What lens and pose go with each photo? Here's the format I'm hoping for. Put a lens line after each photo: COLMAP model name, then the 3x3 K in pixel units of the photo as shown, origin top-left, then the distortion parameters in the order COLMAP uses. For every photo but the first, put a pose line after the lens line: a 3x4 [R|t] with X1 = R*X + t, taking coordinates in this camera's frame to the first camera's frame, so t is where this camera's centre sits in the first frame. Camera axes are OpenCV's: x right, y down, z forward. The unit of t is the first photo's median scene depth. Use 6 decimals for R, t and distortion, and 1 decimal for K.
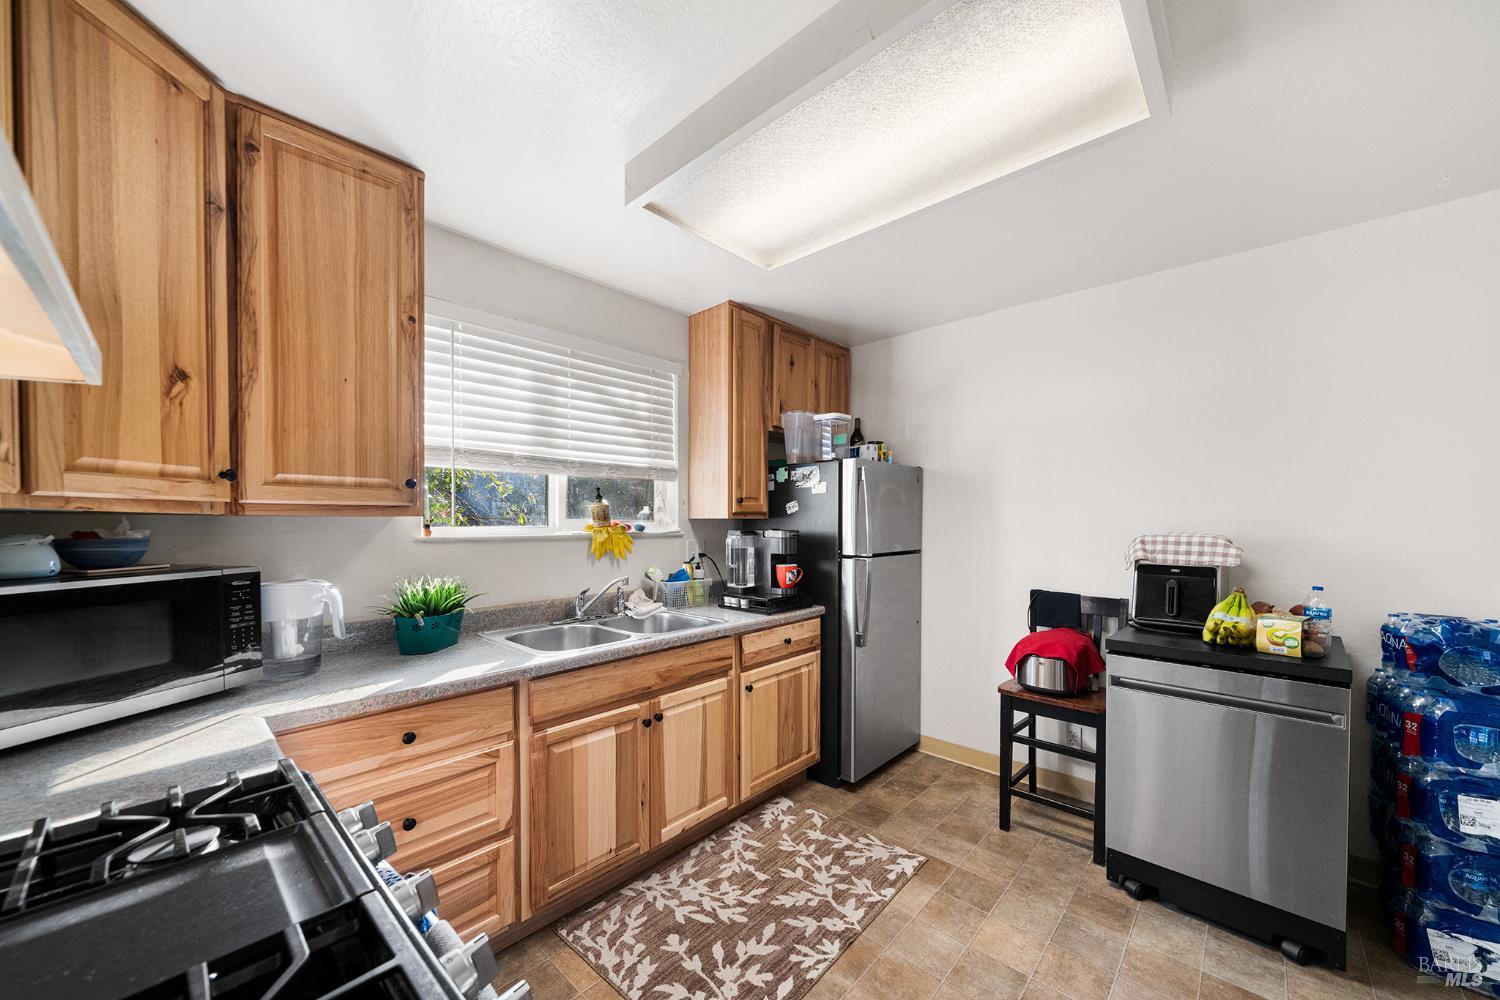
lens RADIAL K [[555.4, 0, 749.7], [0, 555.4, 525.2], [0, 0, 1]] dist [-0.001349, -0.000093]
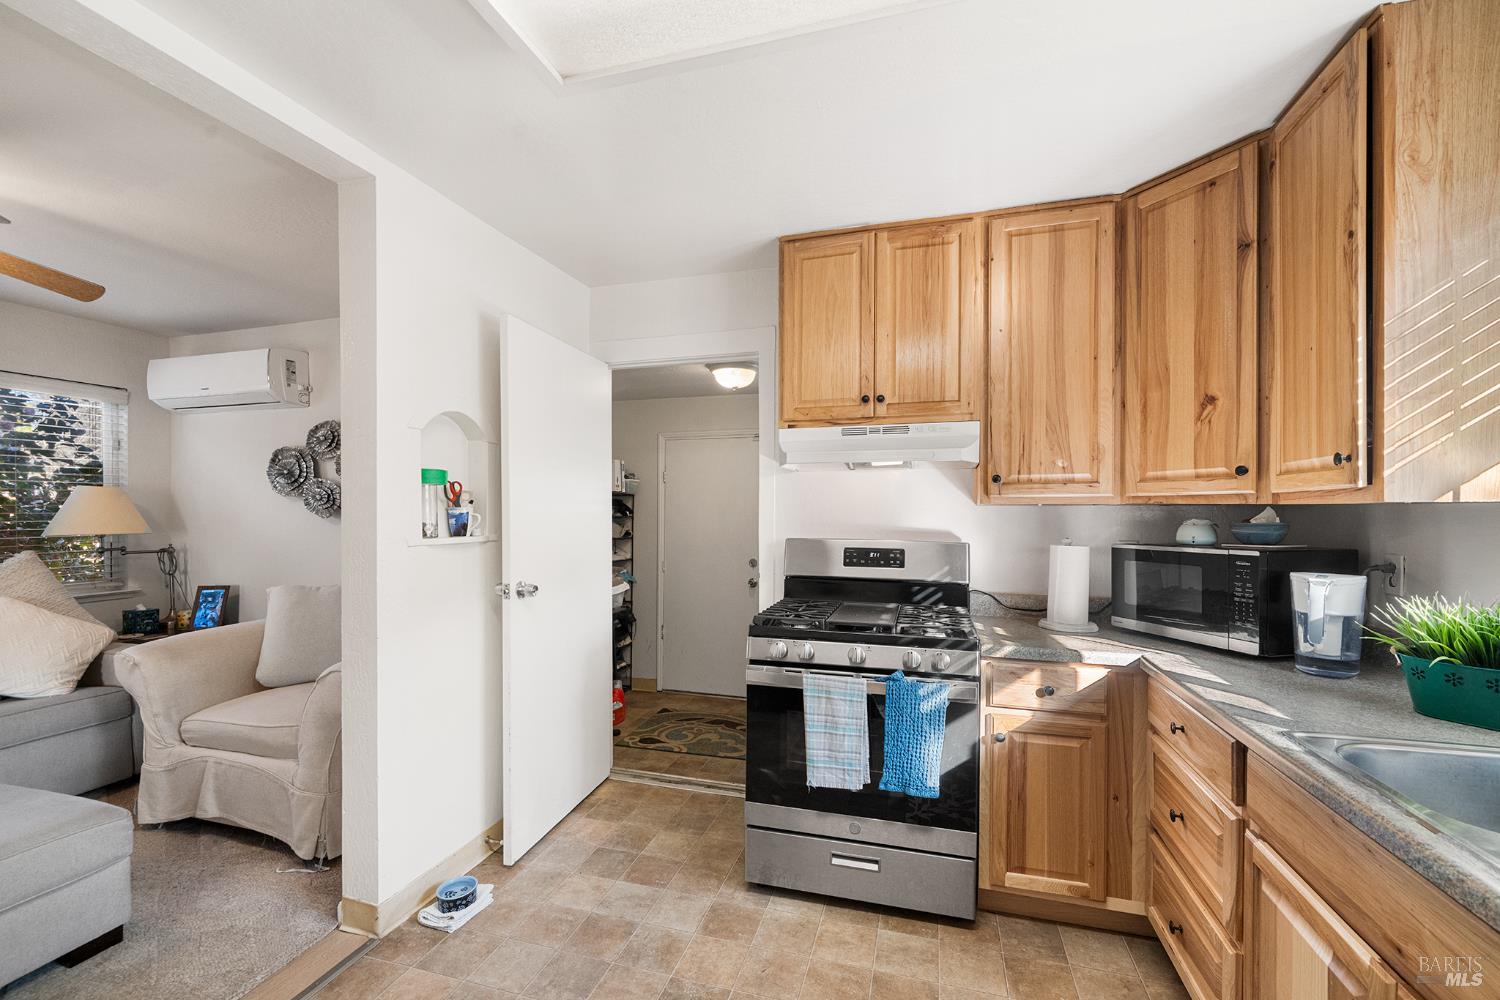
lens RADIAL K [[621.4, 0, 749.5], [0, 621.4, 511.2], [0, 0, 1]] dist [0.000578, -0.000056]
pose [[-0.897084, -0.001930, -0.441855, 0.387899], [-0.004656, 0.999976, 0.005087, -0.004296], [0.441835, 0.006621, -0.897072, 1.155461]]
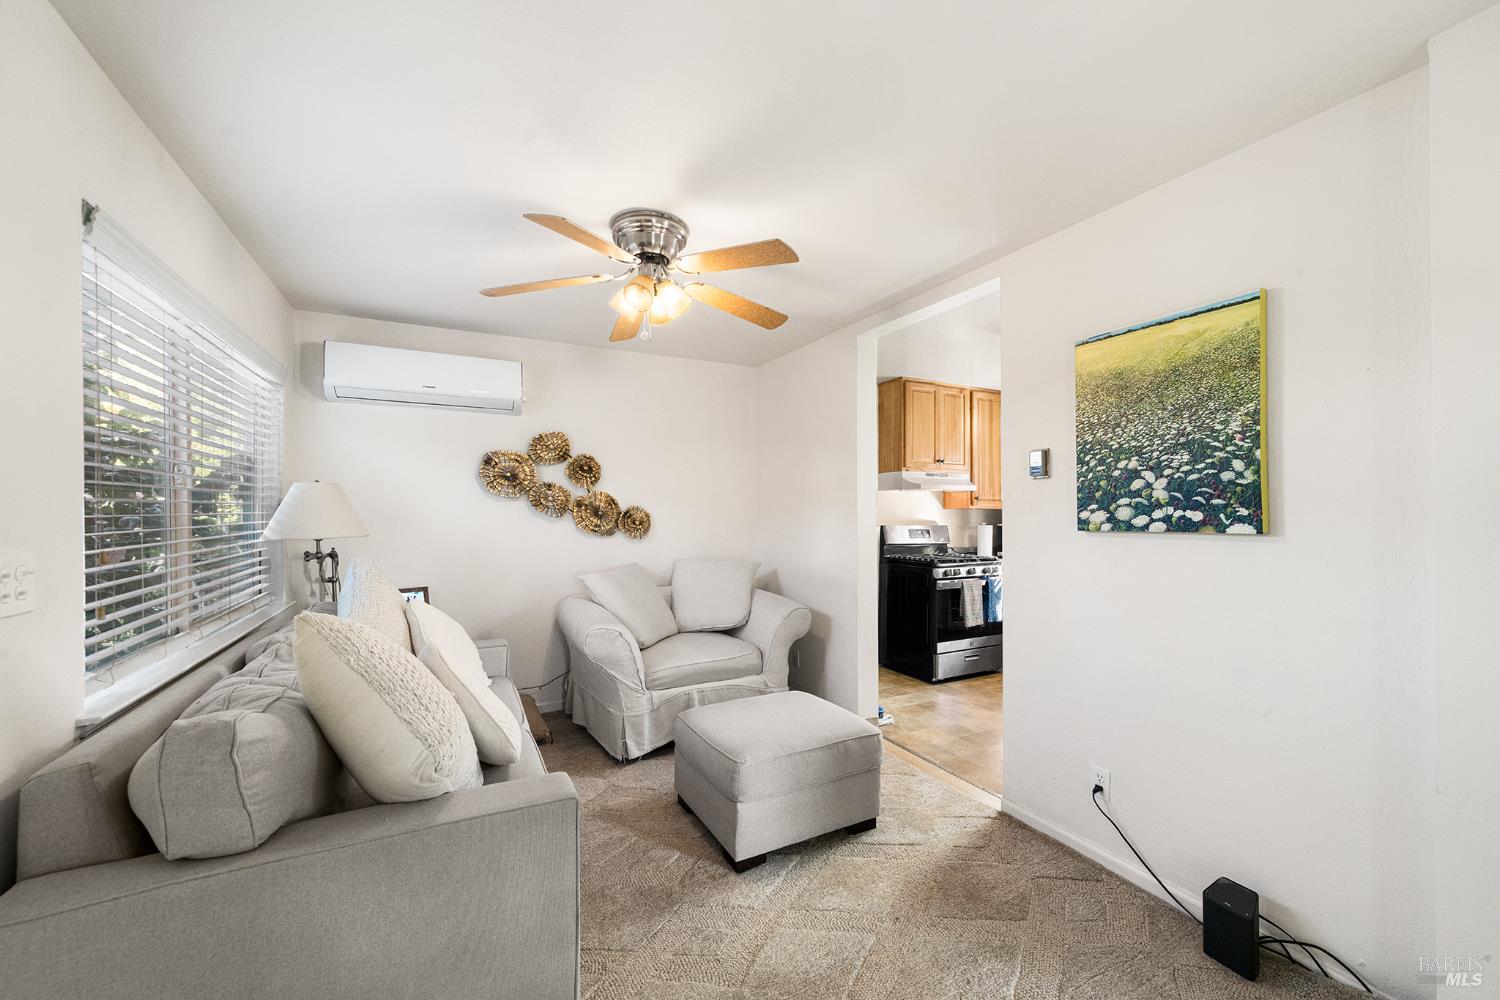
lens RADIAL K [[581.7, 0, 753.6], [0, 581.7, 502.6], [0, 0, 1]] dist [-0.000504, -0.000035]
pose [[-0.335600, -0.012294, -0.941924, 2.205384], [-0.010356, 0.999903, -0.009361, -0.007043], [0.941948, 0.006614, -0.335694, 0.294375]]
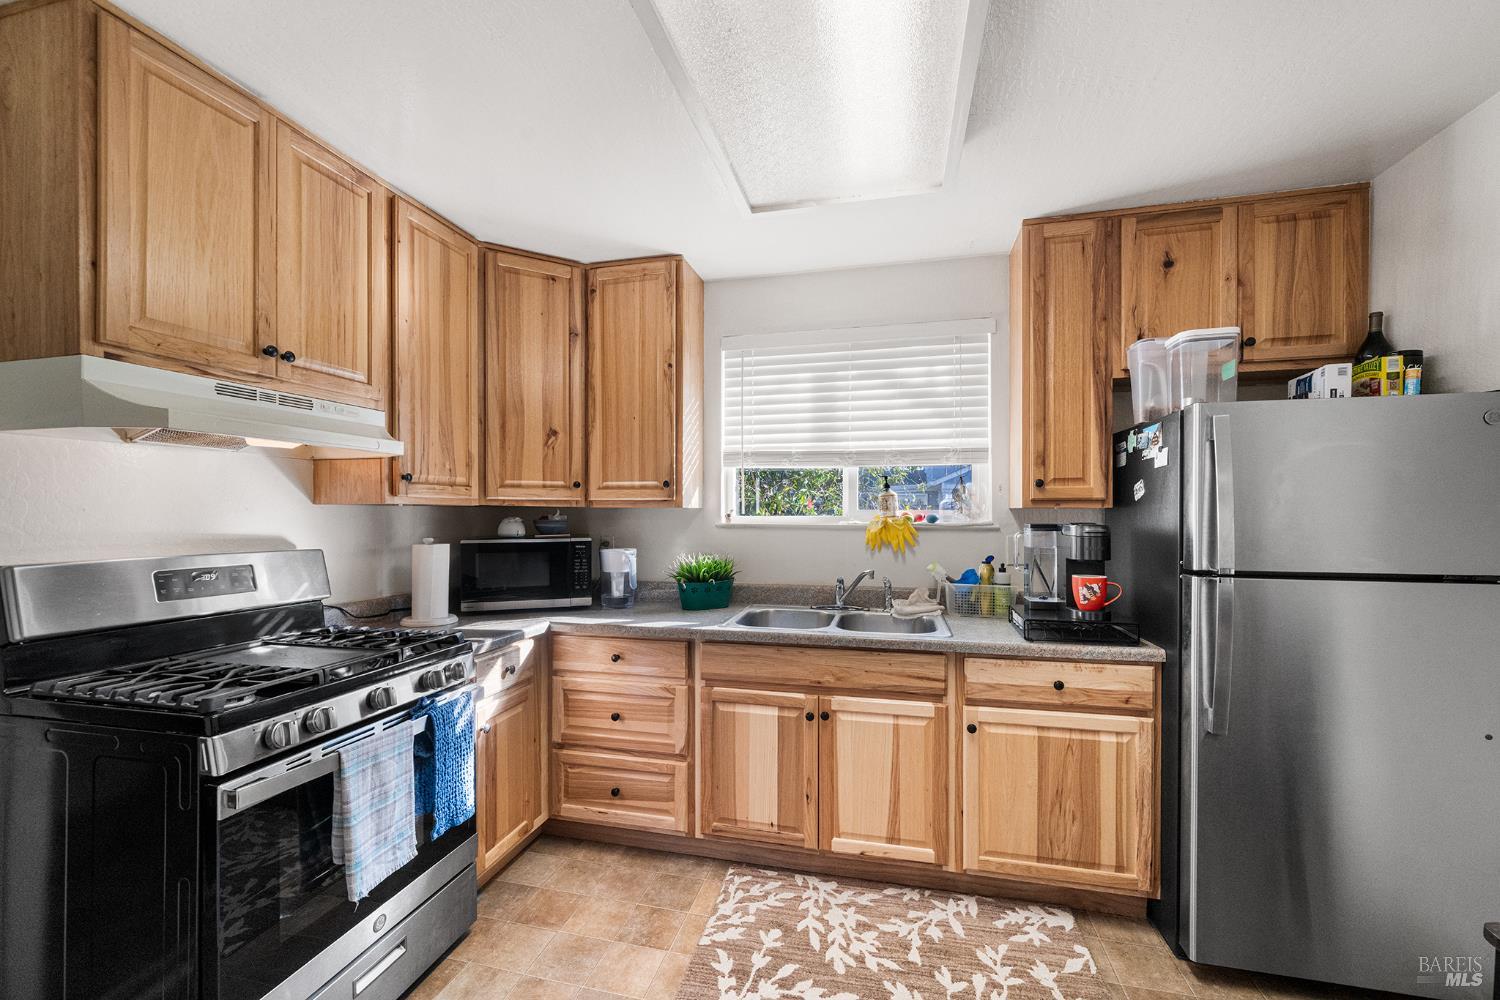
lens RADIAL K [[603.6, 0, 752.6], [0, 603.6, 510.5], [0, 0, 1]] dist [0.000810, 0.000017]
pose [[0.487887, -0.000151, -0.872907, 0.672562], [-0.007601, 0.999961, -0.004421, -0.003106], [0.872874, 0.008792, 0.487867, 0.372250]]
